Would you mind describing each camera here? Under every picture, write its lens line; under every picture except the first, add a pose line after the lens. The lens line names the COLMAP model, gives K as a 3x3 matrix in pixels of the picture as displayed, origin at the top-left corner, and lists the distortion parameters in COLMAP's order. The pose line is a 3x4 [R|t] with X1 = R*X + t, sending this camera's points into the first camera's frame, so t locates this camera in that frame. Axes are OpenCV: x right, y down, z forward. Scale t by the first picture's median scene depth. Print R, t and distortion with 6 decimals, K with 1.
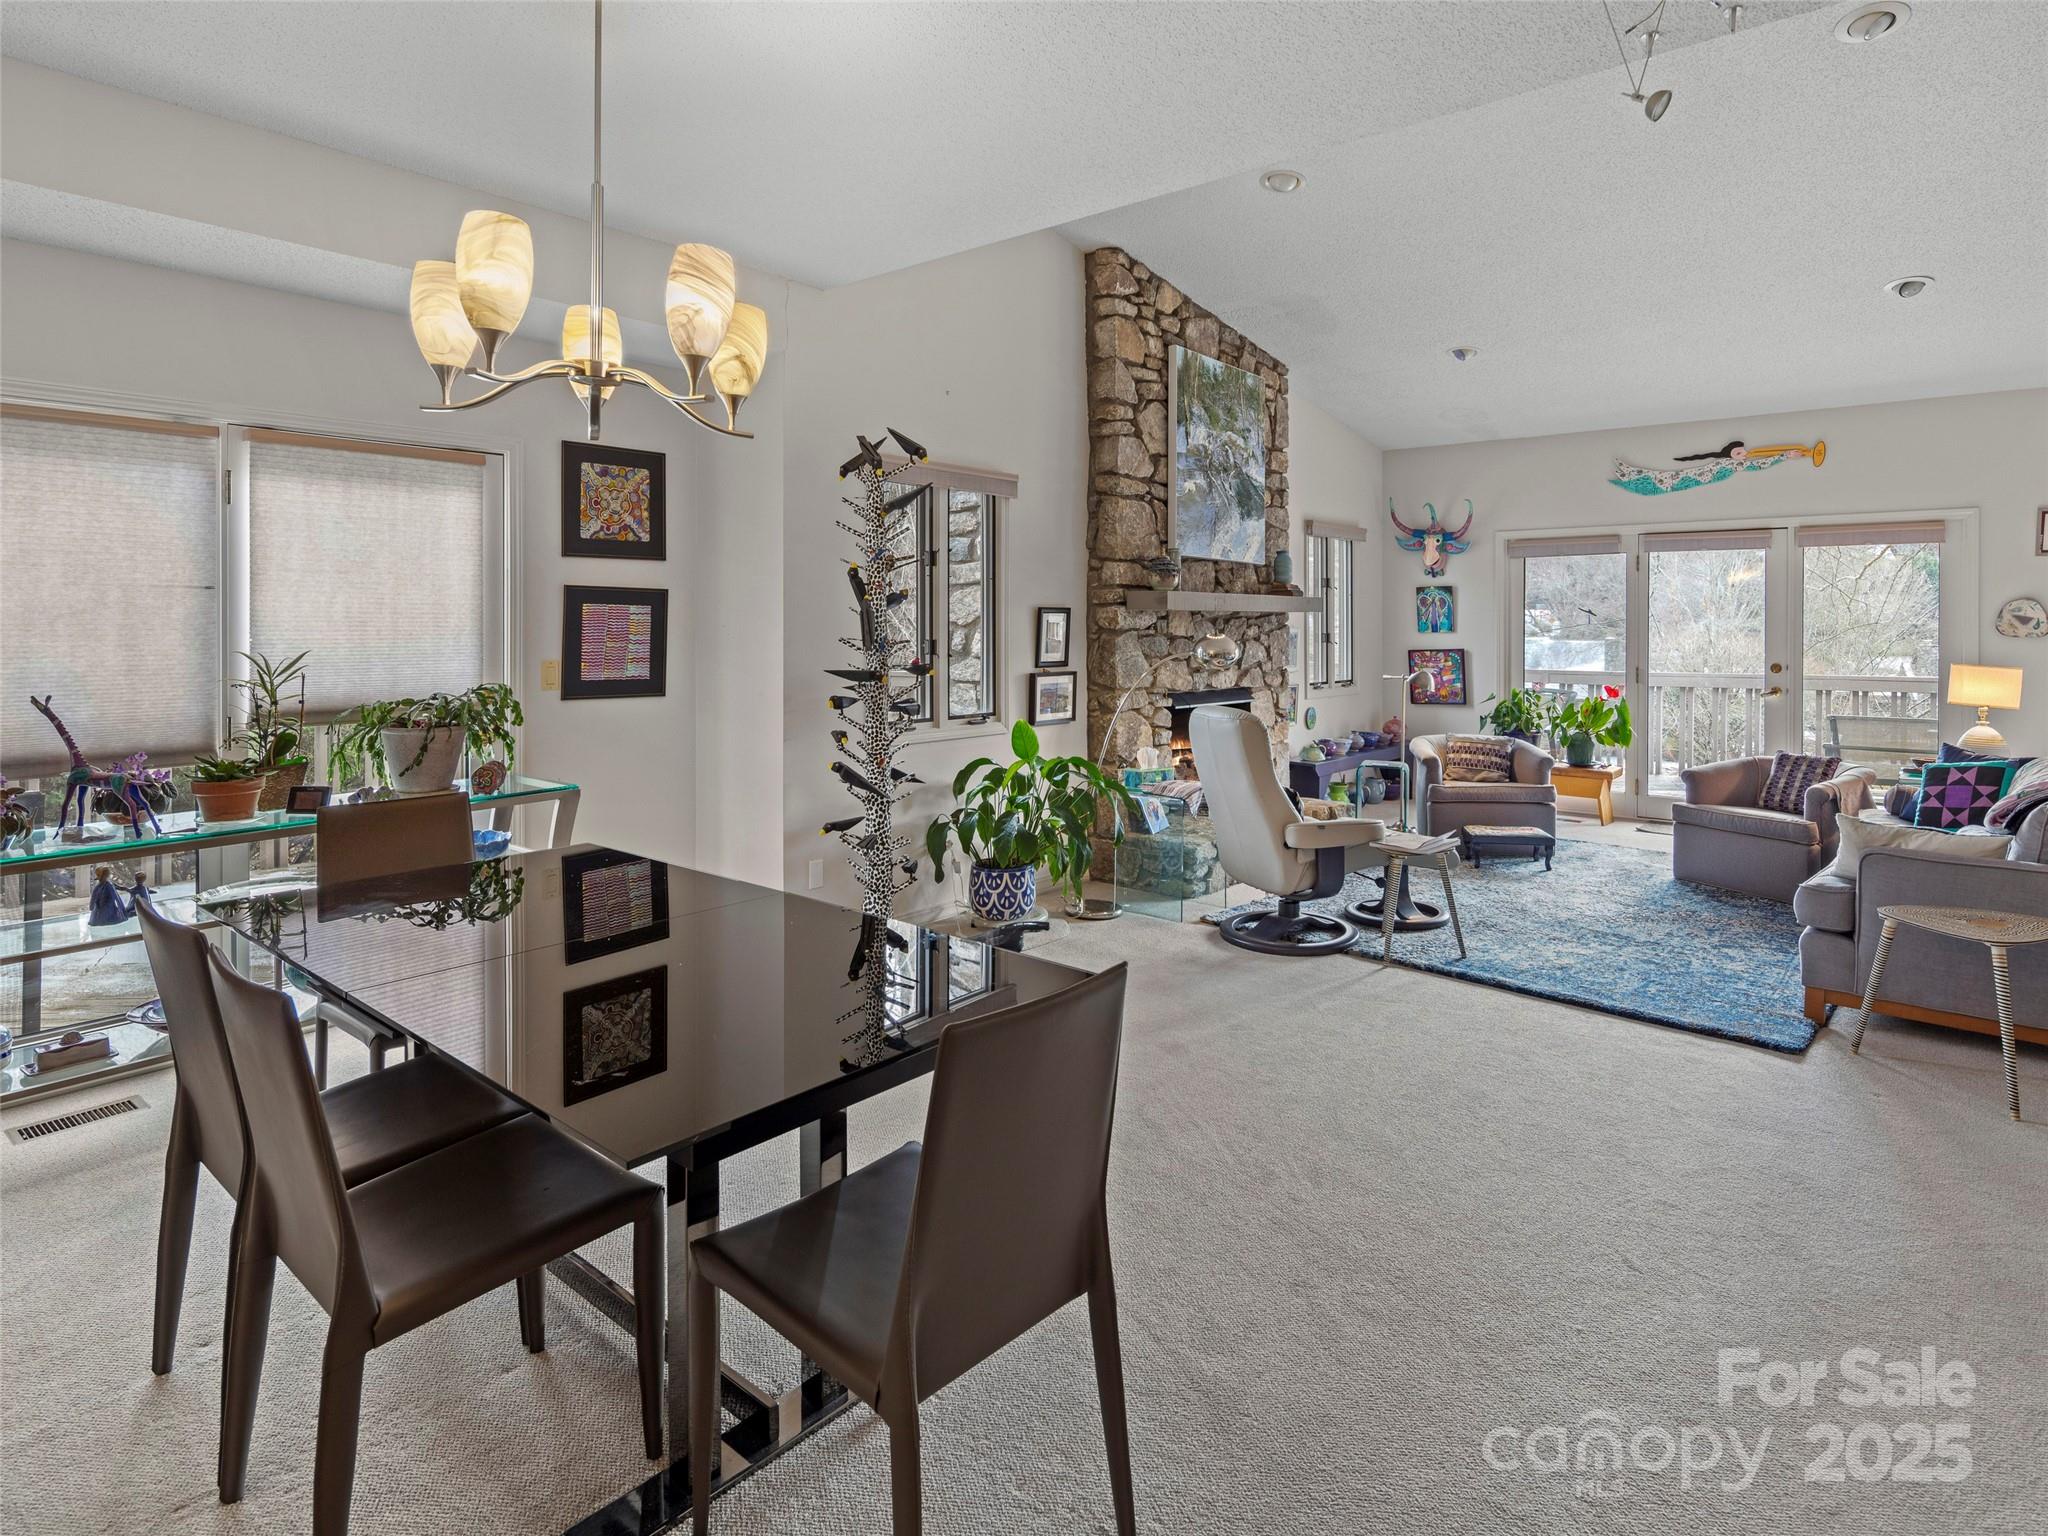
lens RADIAL K [[1131.3, 0, 1001.2], [0, 1131.3, 625.6], [0, 0, 1]] dist [0.001960, -0.001999]
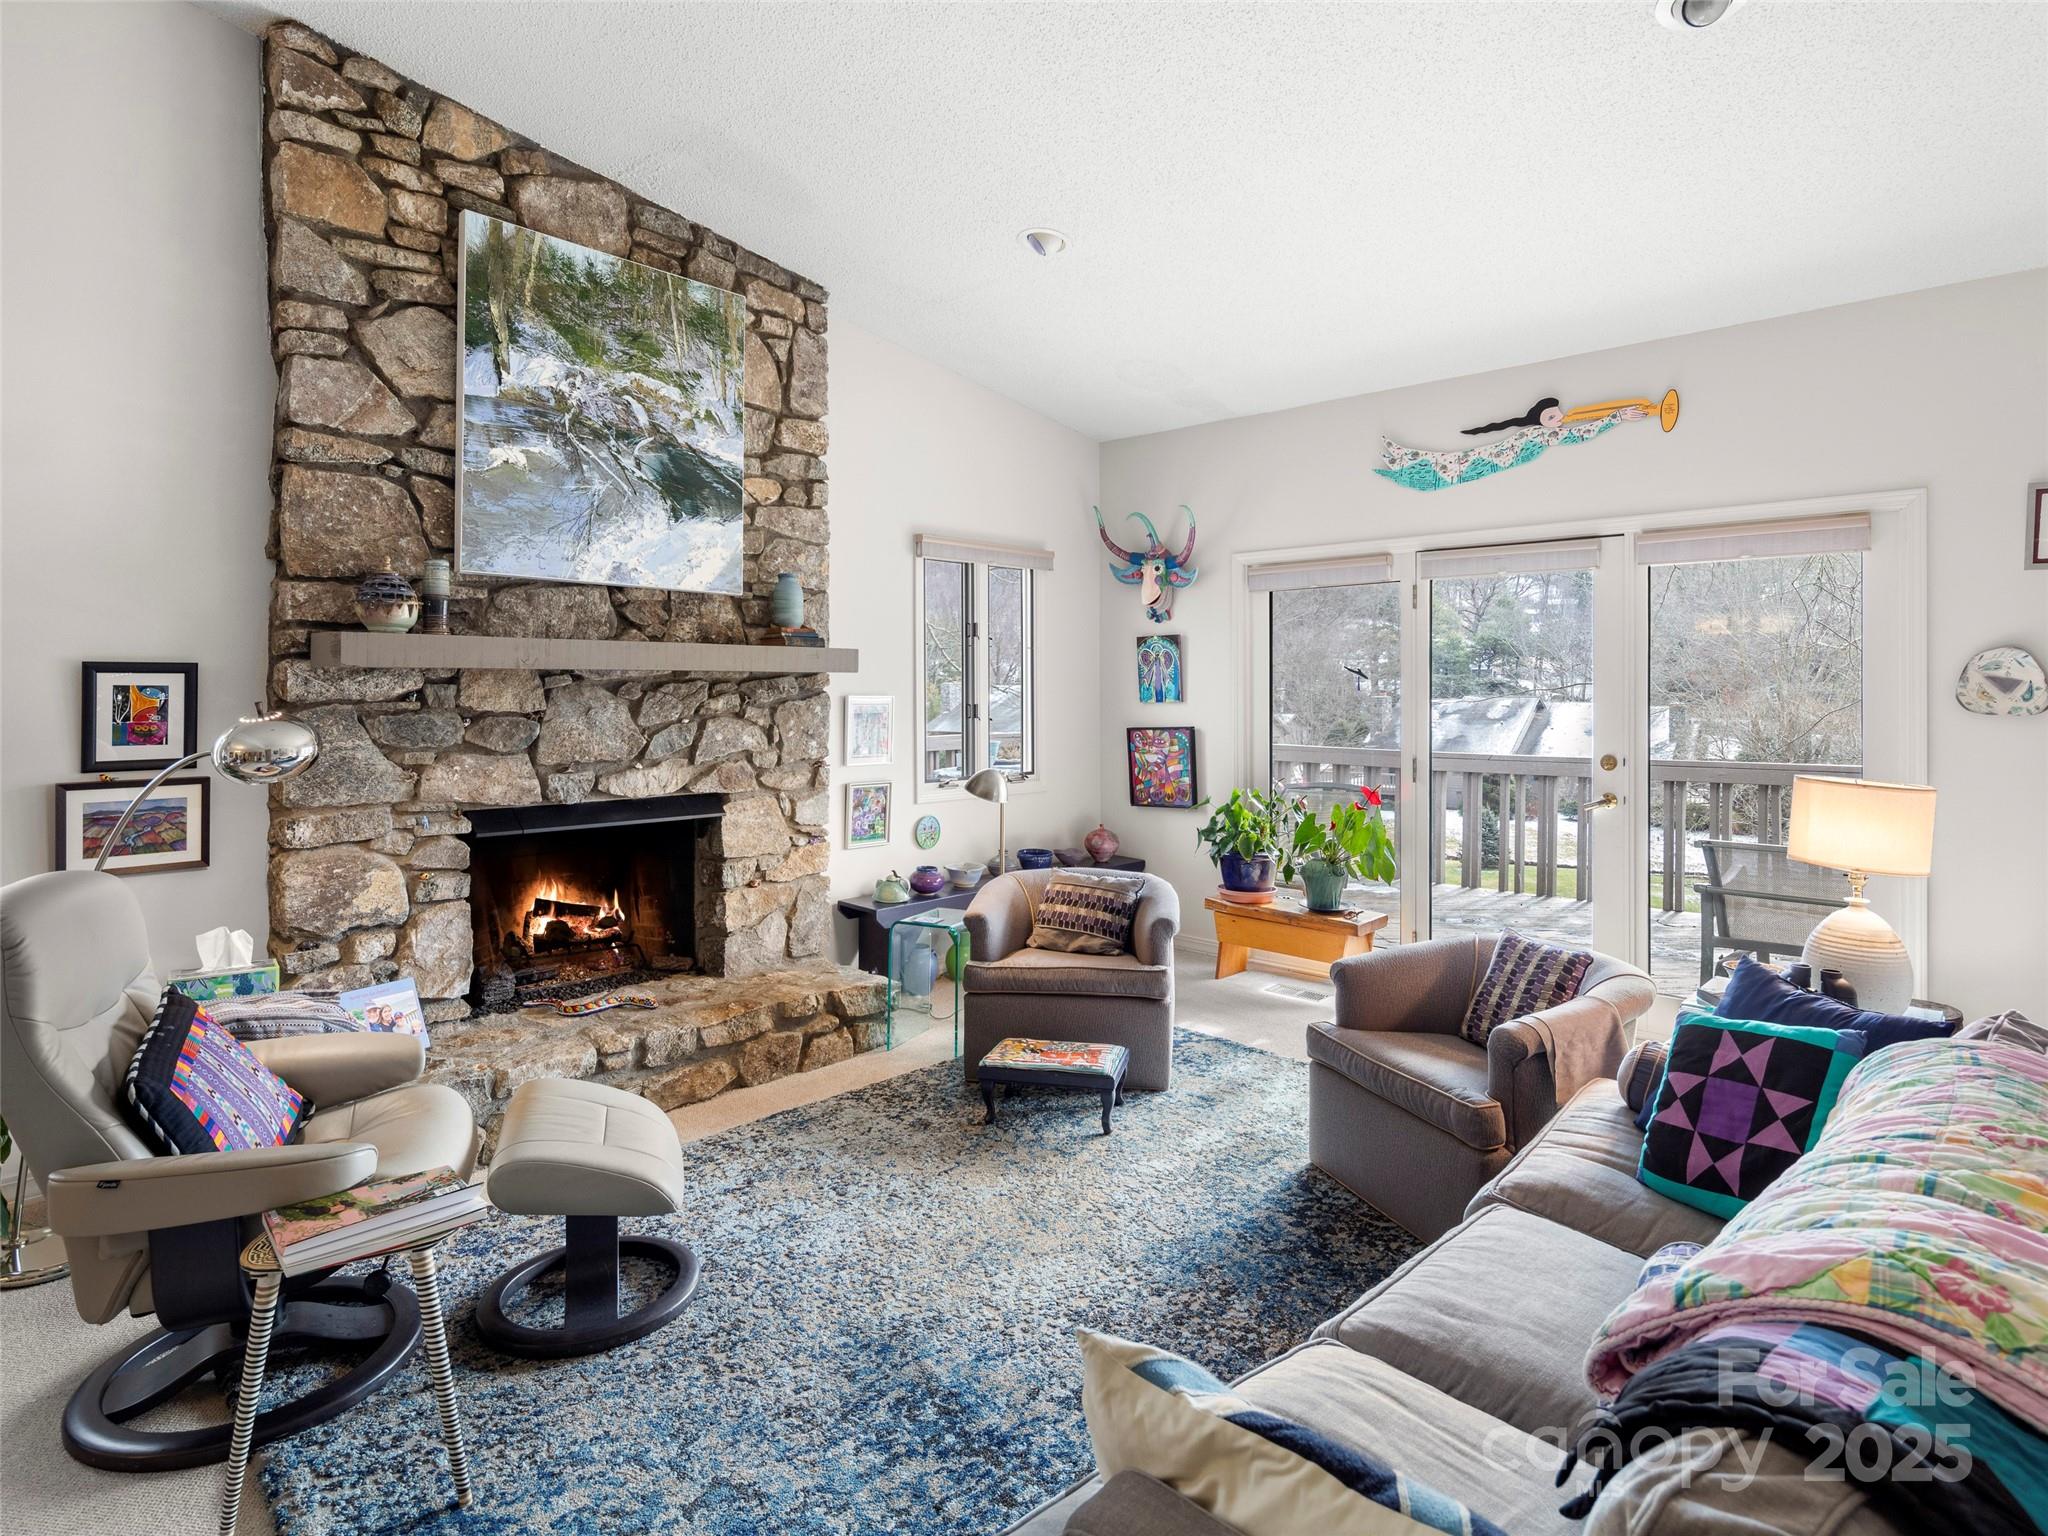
lens RADIAL K [[1121.6, 0, 1022.7], [0, 1121.6, 680.2], [0, 0, 1]] dist [0.002927, -0.000146]
pose [[0.998839, -0.000407, -0.048181, 0.433882], [0.000009, 0.999966, -0.008269, -0.002366], [0.048183, 0.008259, 0.998804, 0.410271]]
